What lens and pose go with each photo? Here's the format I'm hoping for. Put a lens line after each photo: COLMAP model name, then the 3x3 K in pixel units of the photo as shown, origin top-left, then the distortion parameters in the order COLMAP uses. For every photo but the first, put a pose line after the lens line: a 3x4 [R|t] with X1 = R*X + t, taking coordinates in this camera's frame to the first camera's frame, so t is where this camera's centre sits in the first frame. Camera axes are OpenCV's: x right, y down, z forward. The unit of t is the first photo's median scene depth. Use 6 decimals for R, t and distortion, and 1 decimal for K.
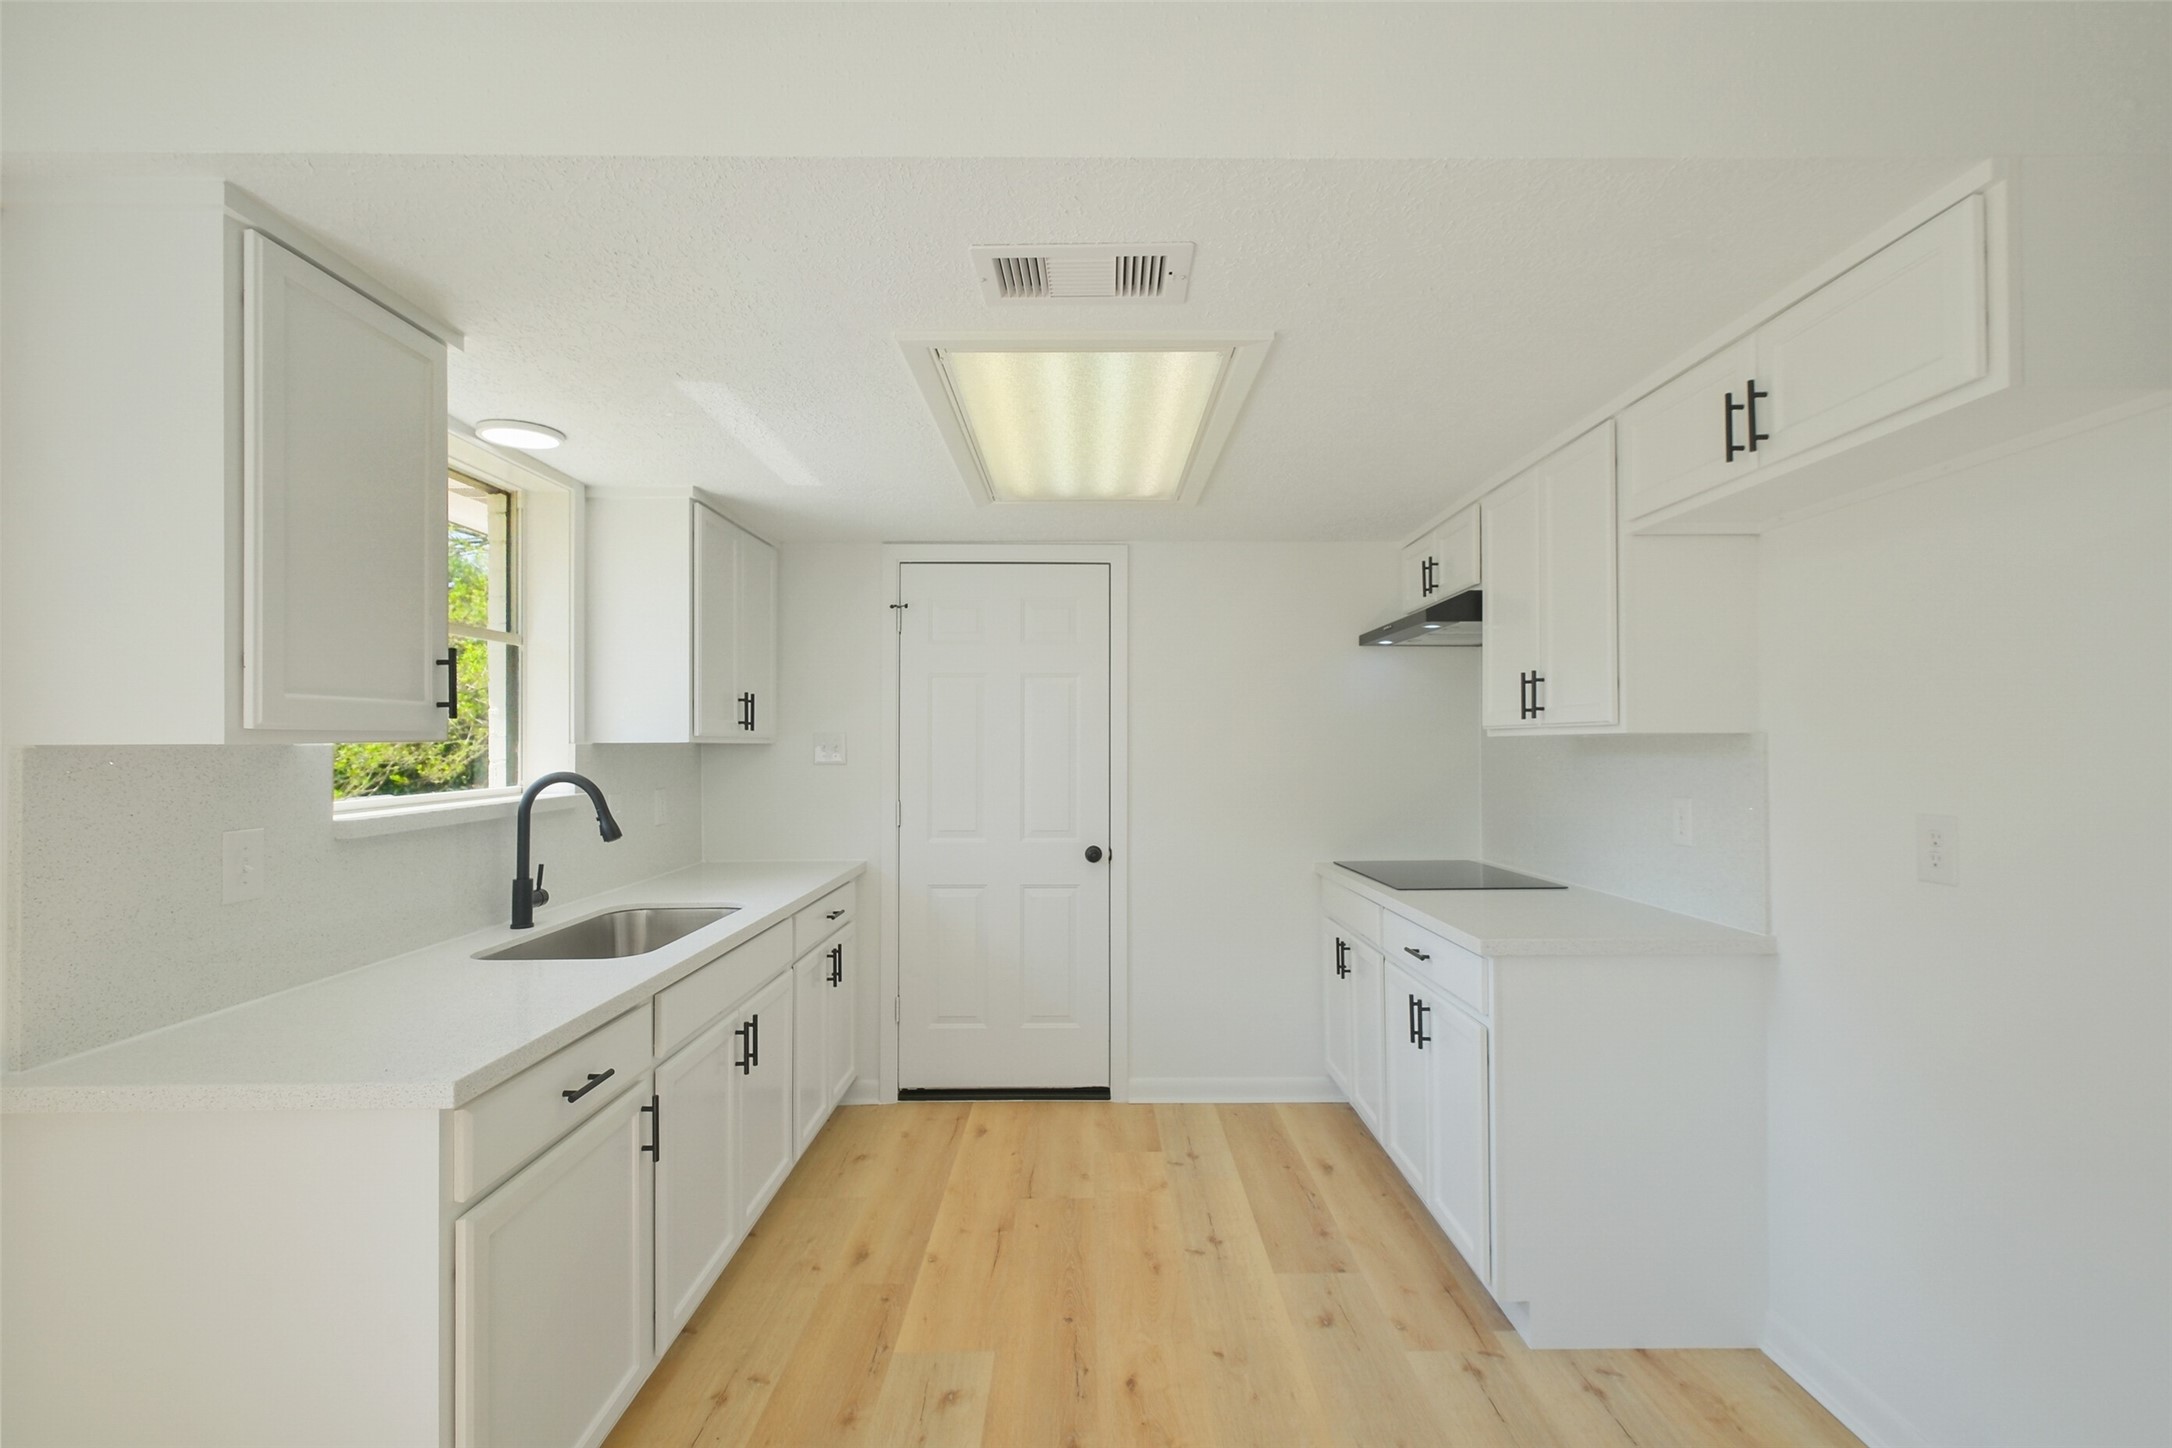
lens RADIAL K [[964.4, 0, 1088.9], [0, 964.4, 730.1], [0, 0, 1]] dist [-0.001310, -0.001053]
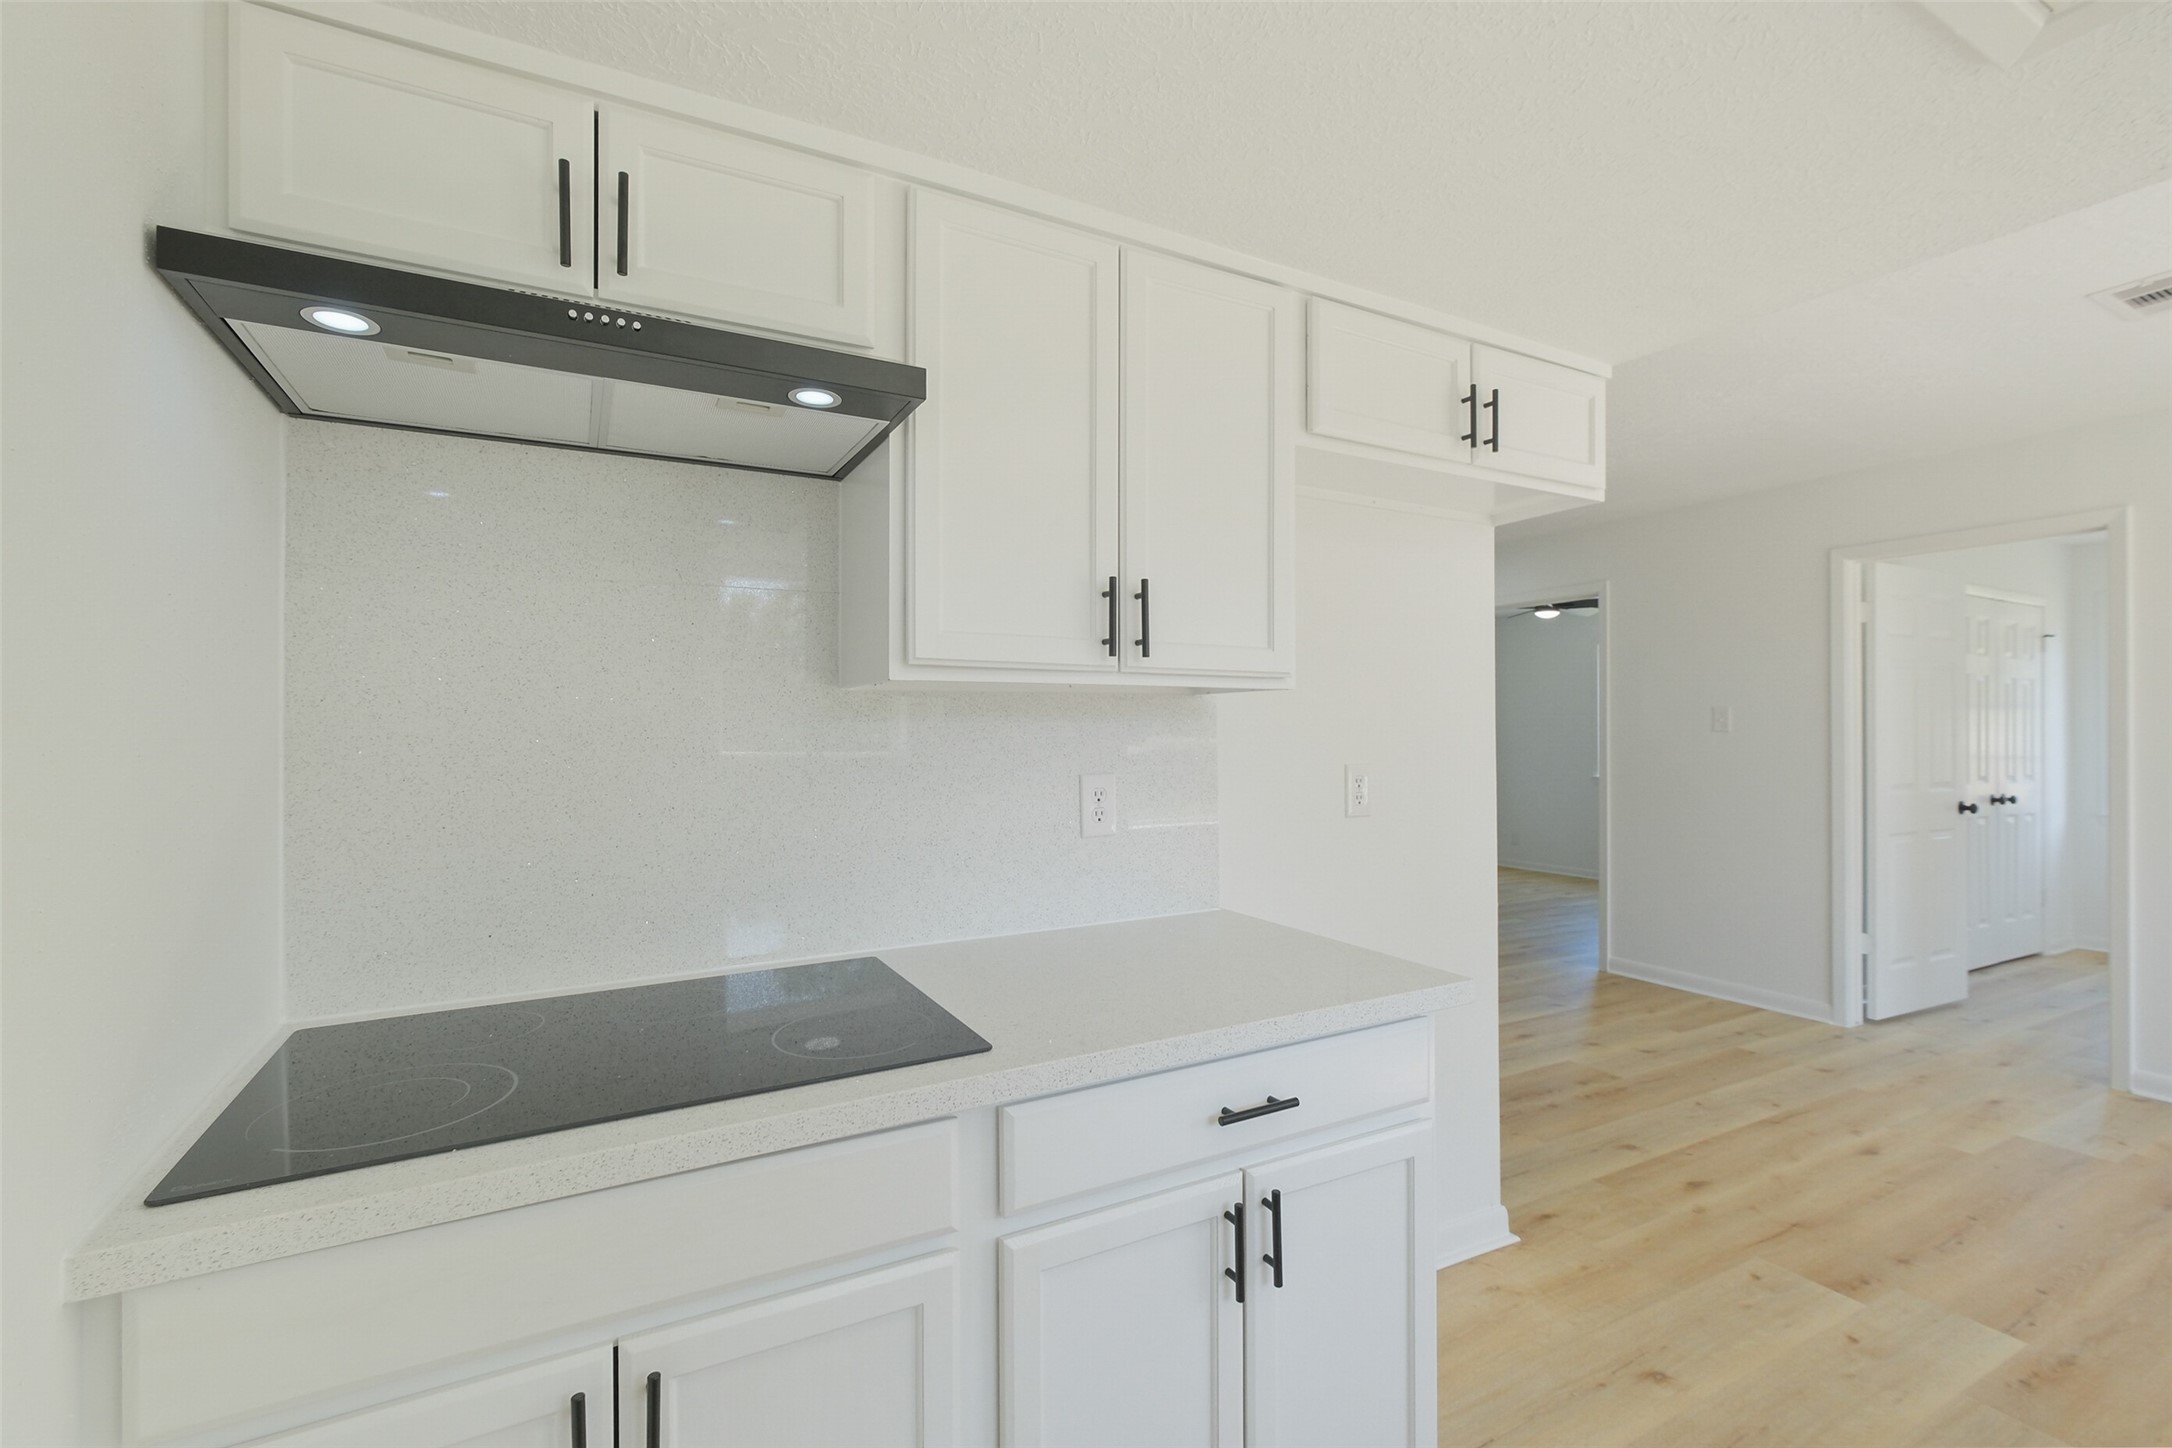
lens RADIAL K [[964.4, 0, 1079.7], [0, 964.4, 728.1], [0, 0, 1]] dist [-0.001310, -0.001053]
pose [[-0.473521, 0.007024, 0.880755, -0.056807], [-0.010434, 0.999853, -0.013584, 0.041662], [-0.880721, -0.015622, -0.473378, 1.310134]]
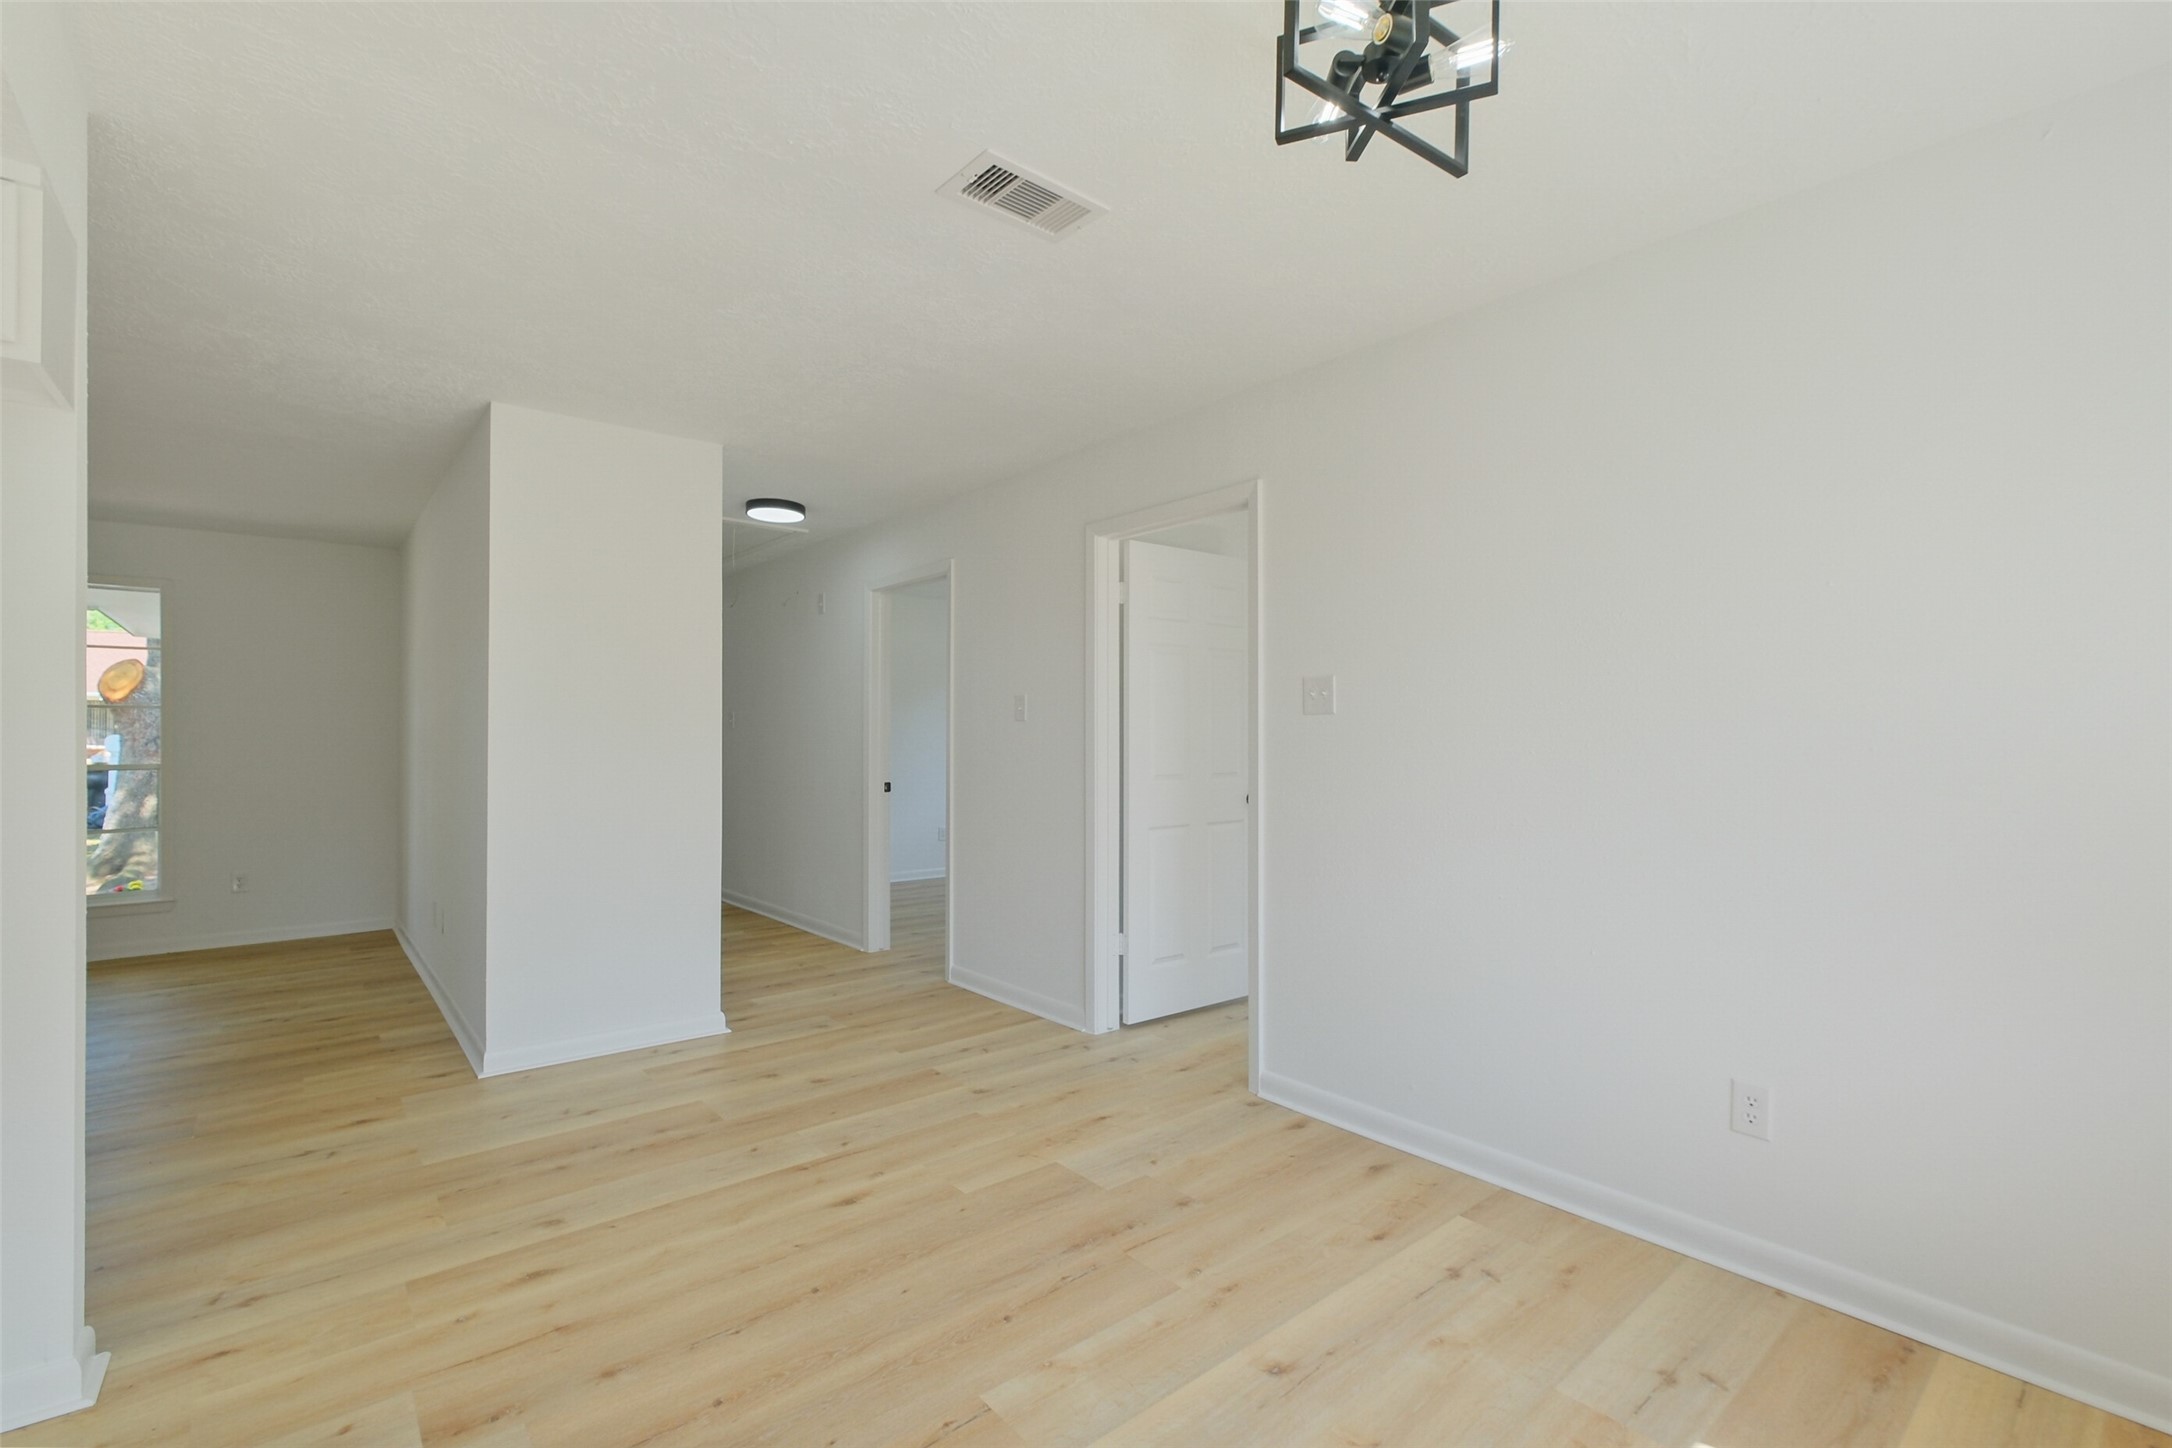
lens RADIAL K [[964.4, 0, 1094.1], [0, 964.4, 731.0], [0, 0, 1]] dist [-0.001310, -0.001053]
pose [[-0.644829, 0.006772, 0.764297, -0.408656], [-0.007888, 0.999849, -0.015514, 0.054144], [-0.764286, -0.016032, -0.644678, 0.375293]]
